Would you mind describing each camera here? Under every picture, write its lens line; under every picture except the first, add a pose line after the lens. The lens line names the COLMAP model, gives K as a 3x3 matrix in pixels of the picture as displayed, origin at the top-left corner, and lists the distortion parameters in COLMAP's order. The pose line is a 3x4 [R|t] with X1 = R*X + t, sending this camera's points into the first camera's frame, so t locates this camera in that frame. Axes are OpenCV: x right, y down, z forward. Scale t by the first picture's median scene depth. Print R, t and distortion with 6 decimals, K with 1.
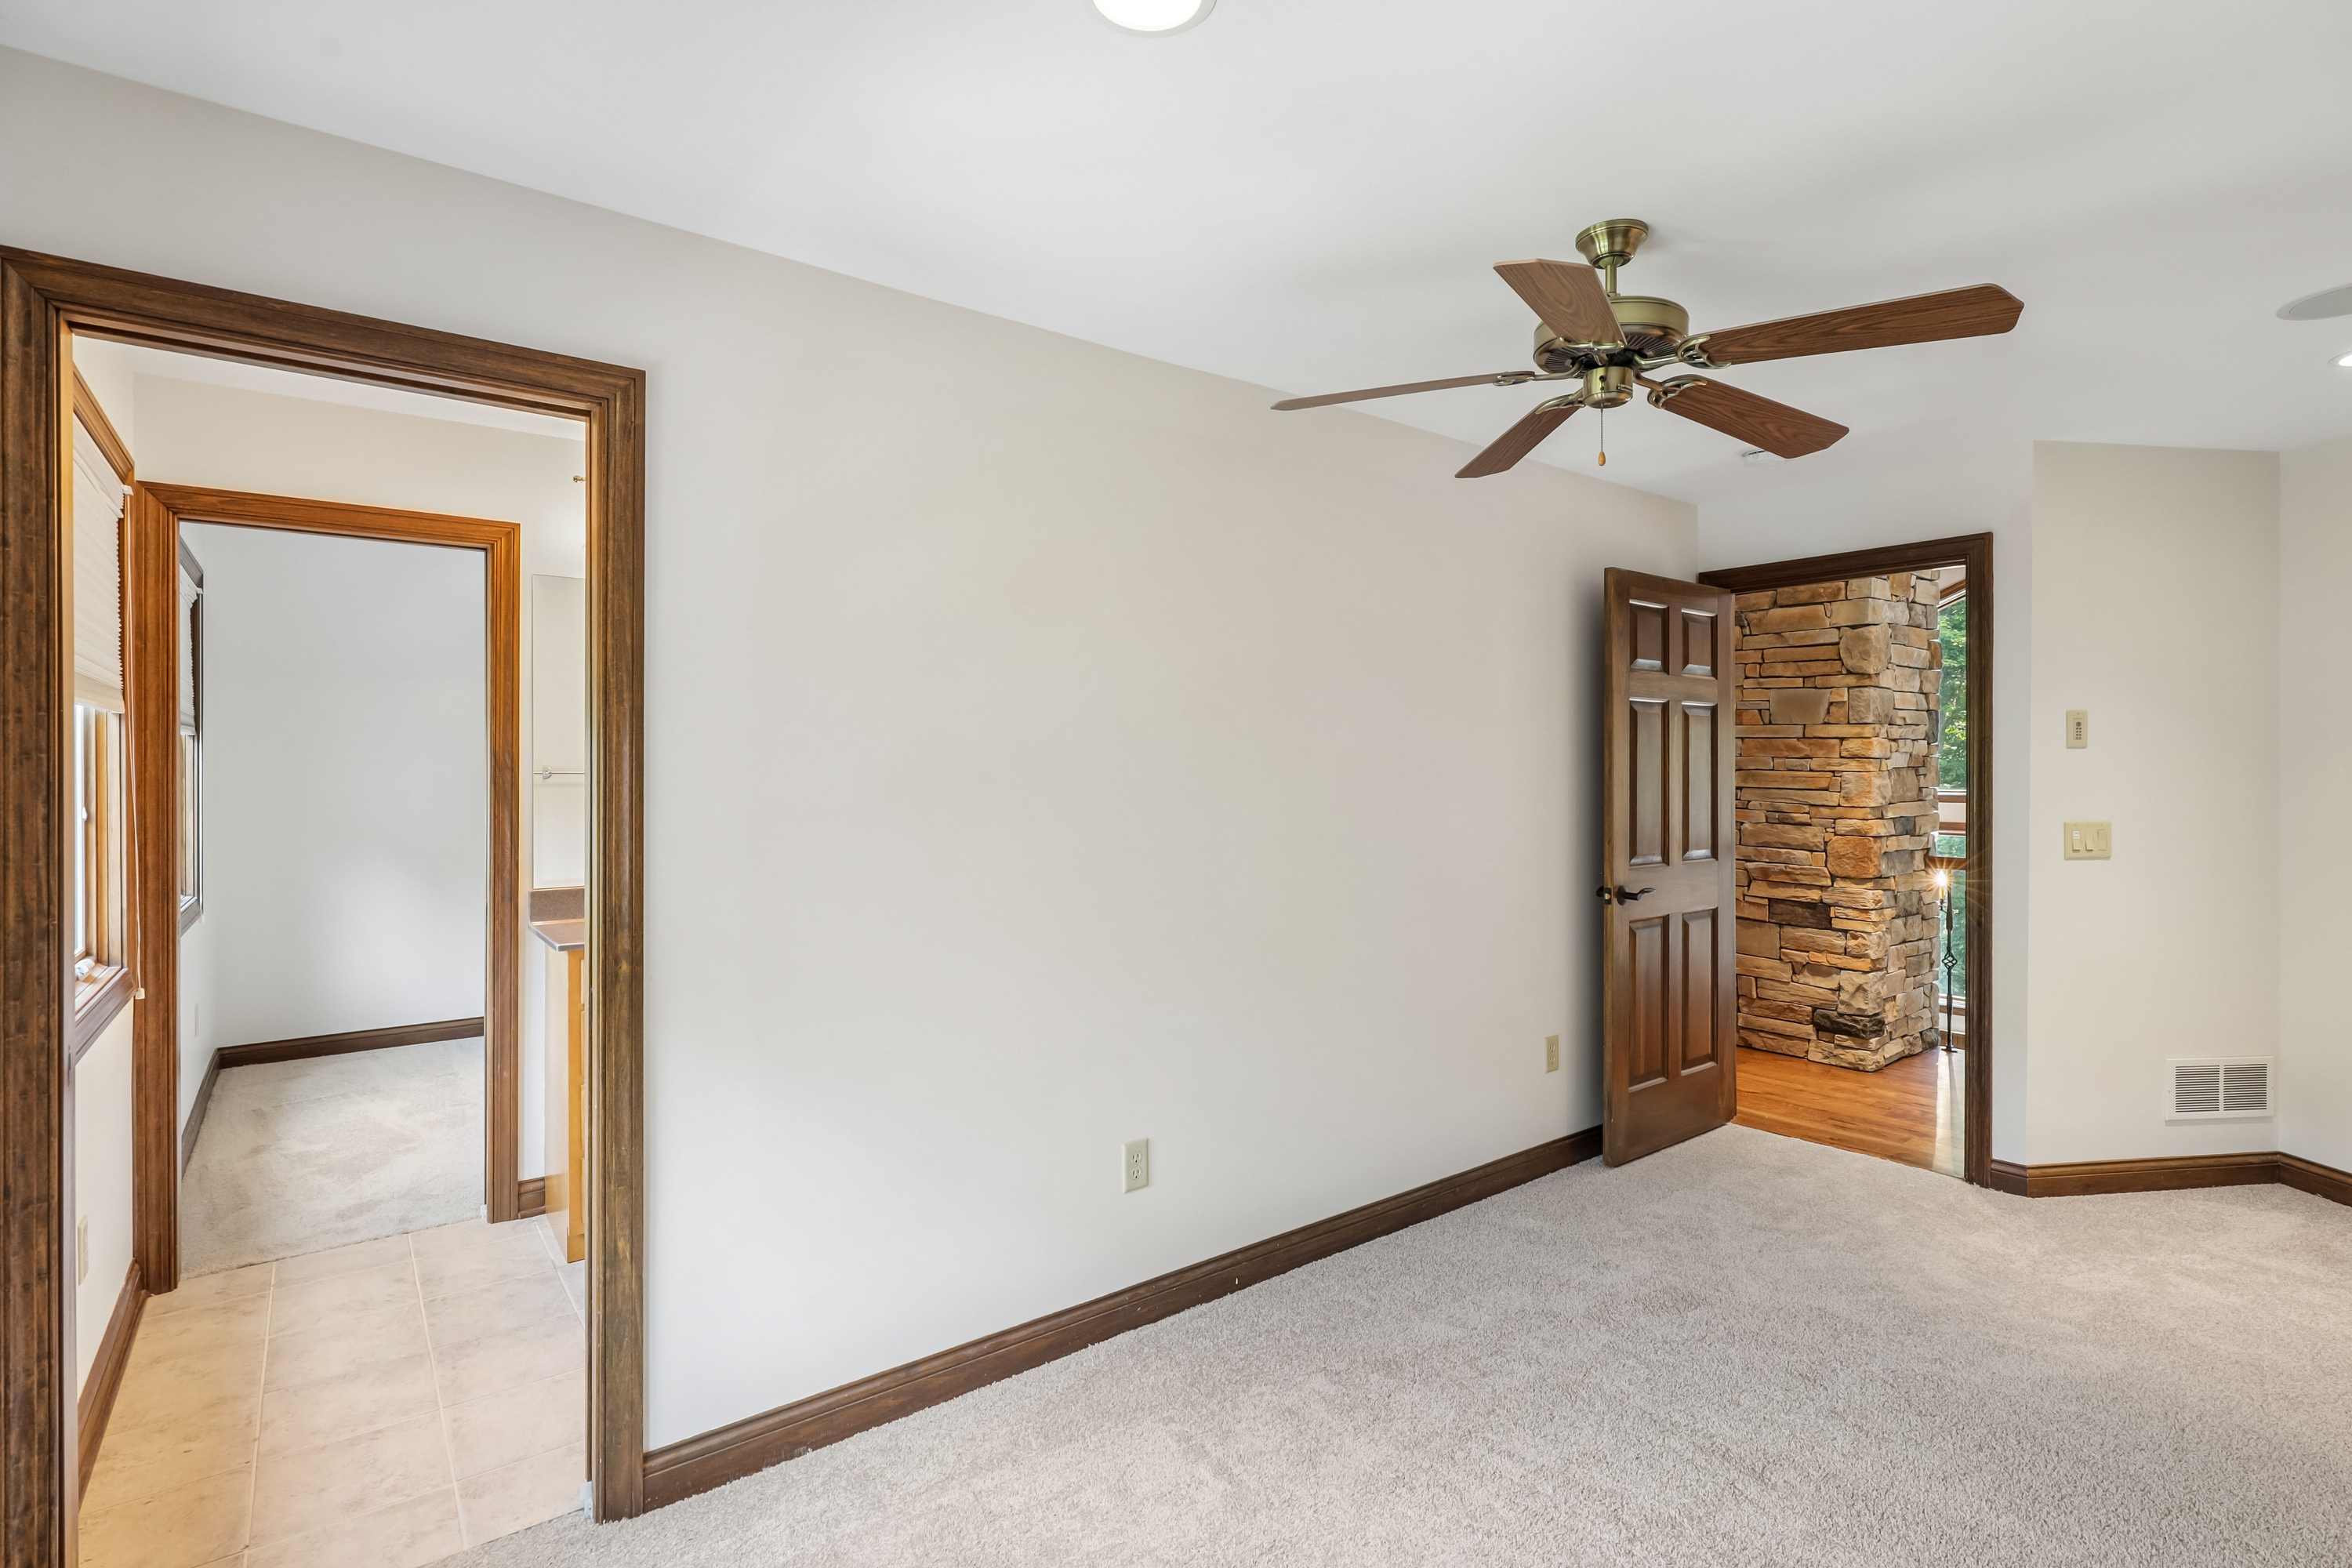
lens RADIAL K [[1102.6, 0, 1176.0], [0, 1102.6, 784.0], [0, 0, 1]] dist [-0.001207, -0.000132]
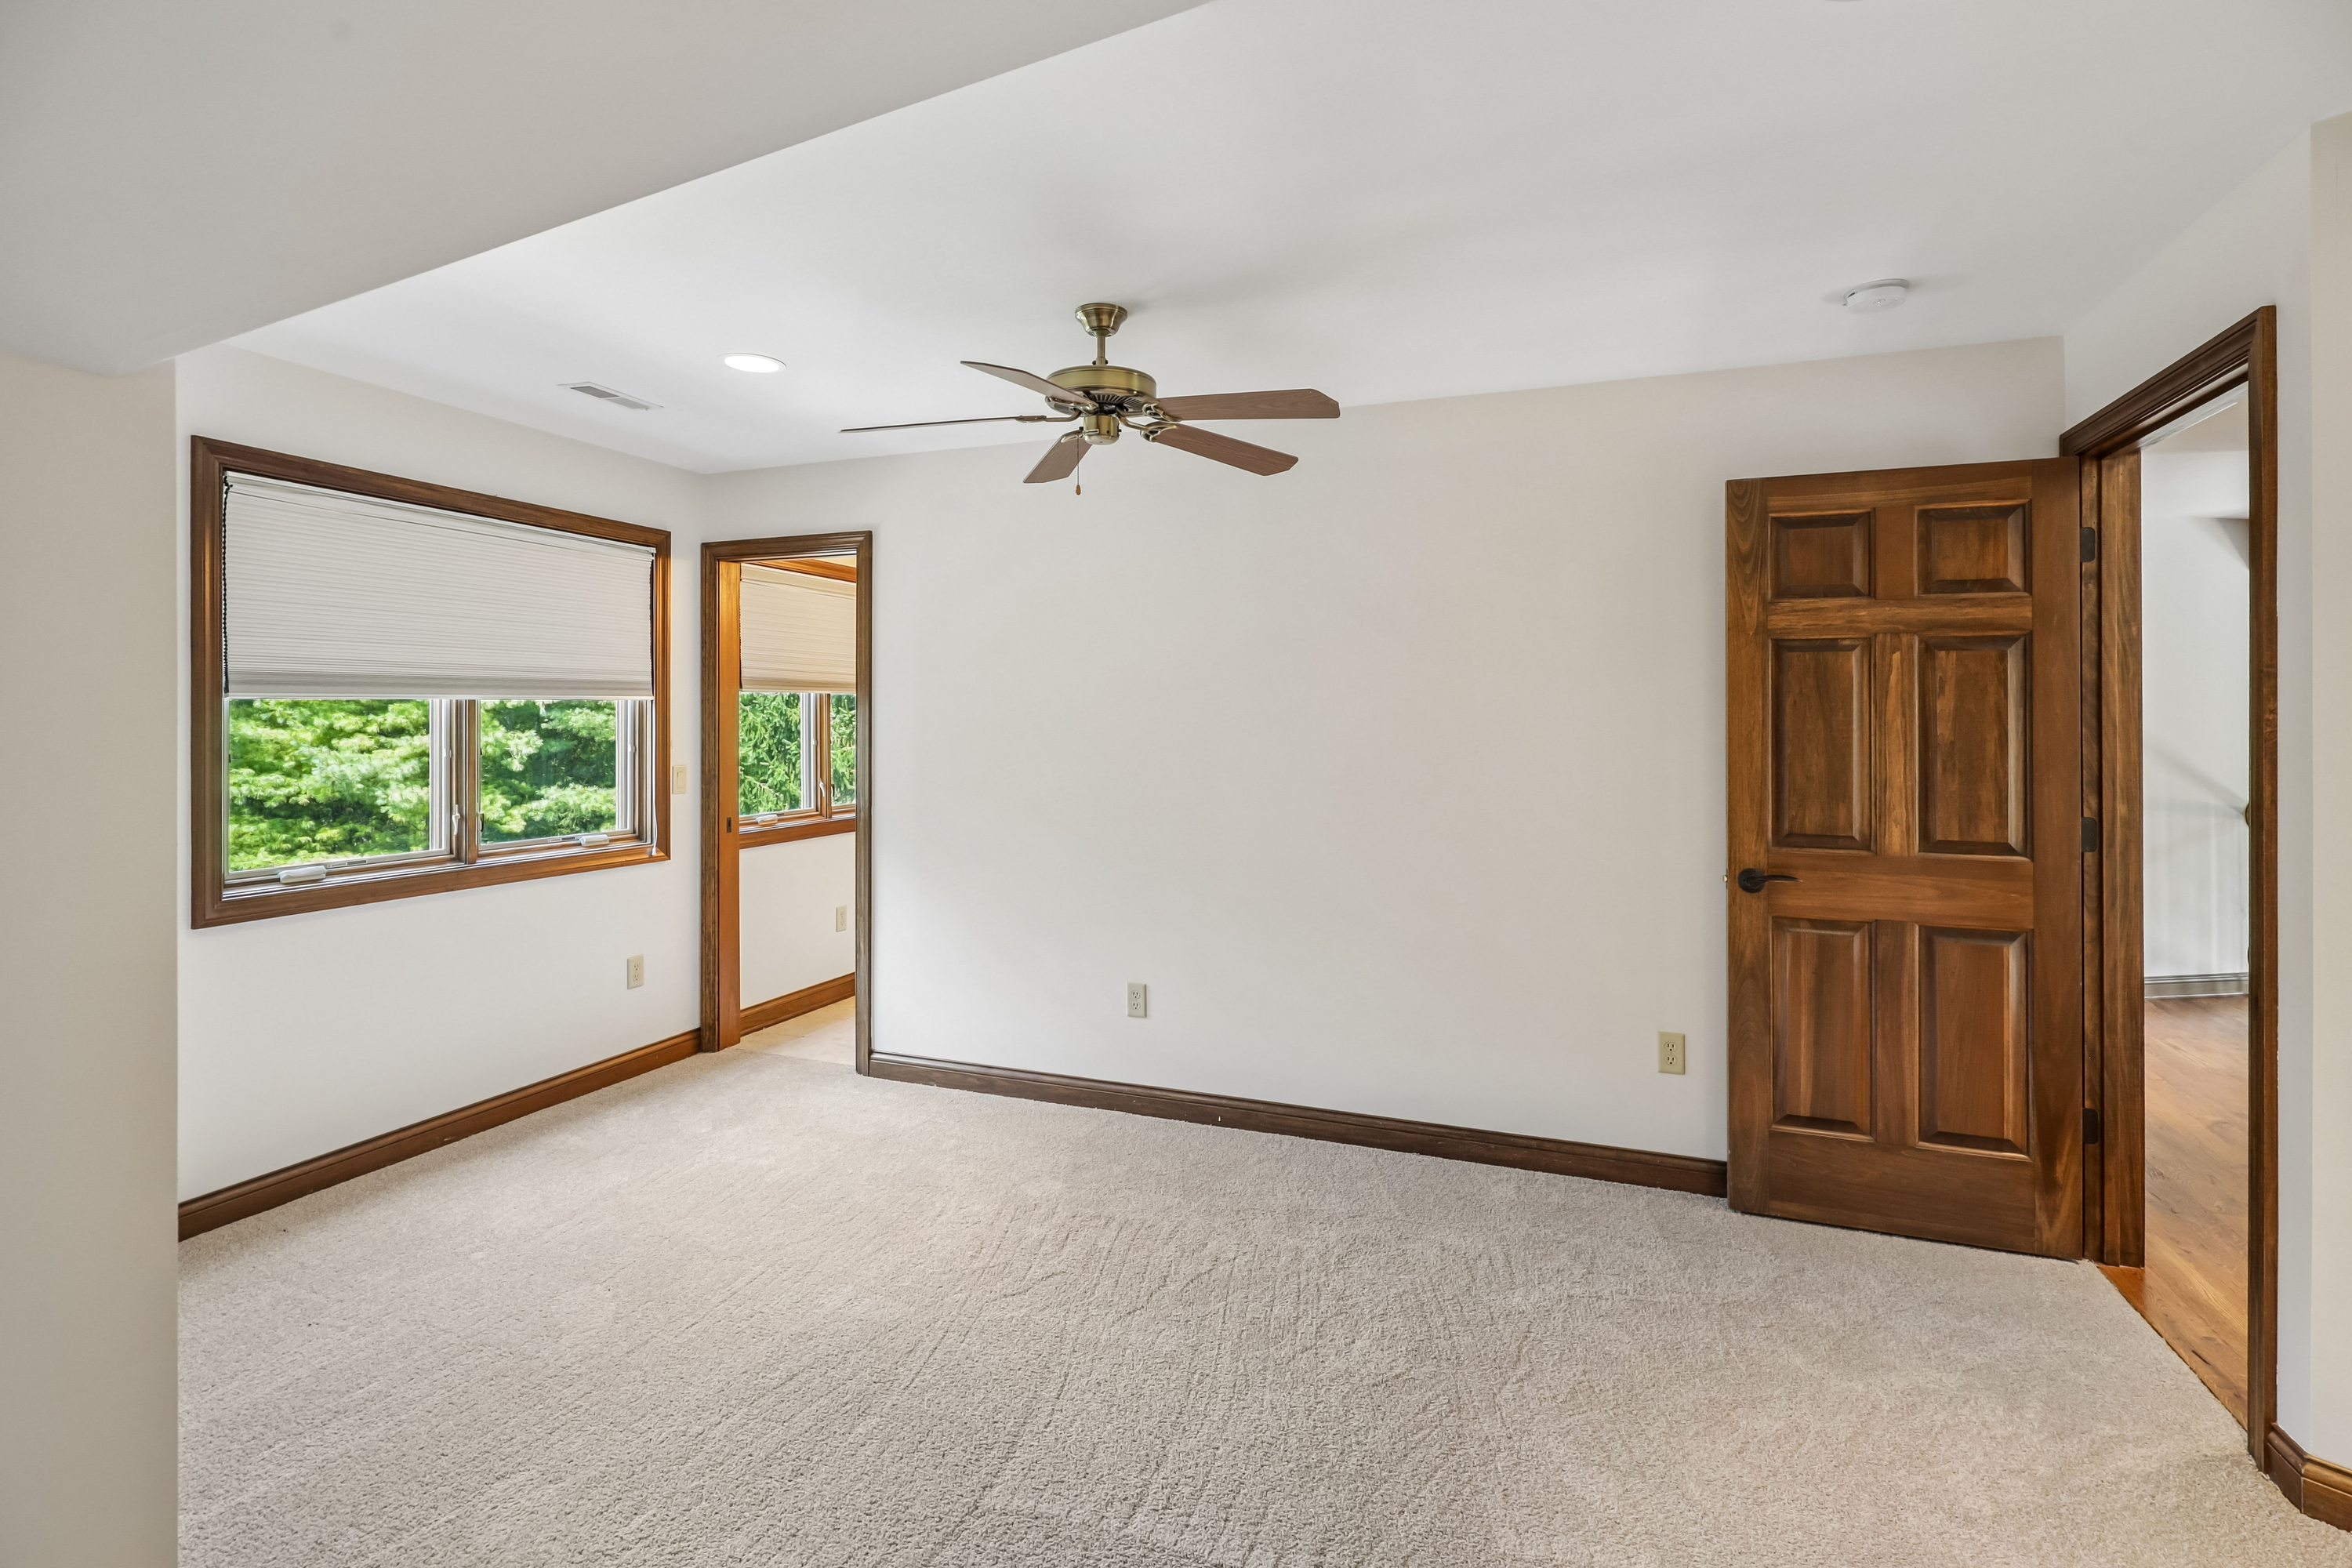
lens RADIAL K [[1123.5, 0, 1173.9], [0, 1123.5, 712.7], [0, 0, 1]] dist [0.001344, 0.000258]
pose [[0.509932, 0.001224, -0.860214, 1.227854], [-0.008651, 0.999956, -0.003705, -0.018315], [0.860171, 0.009331, 0.509920, 0.299537]]
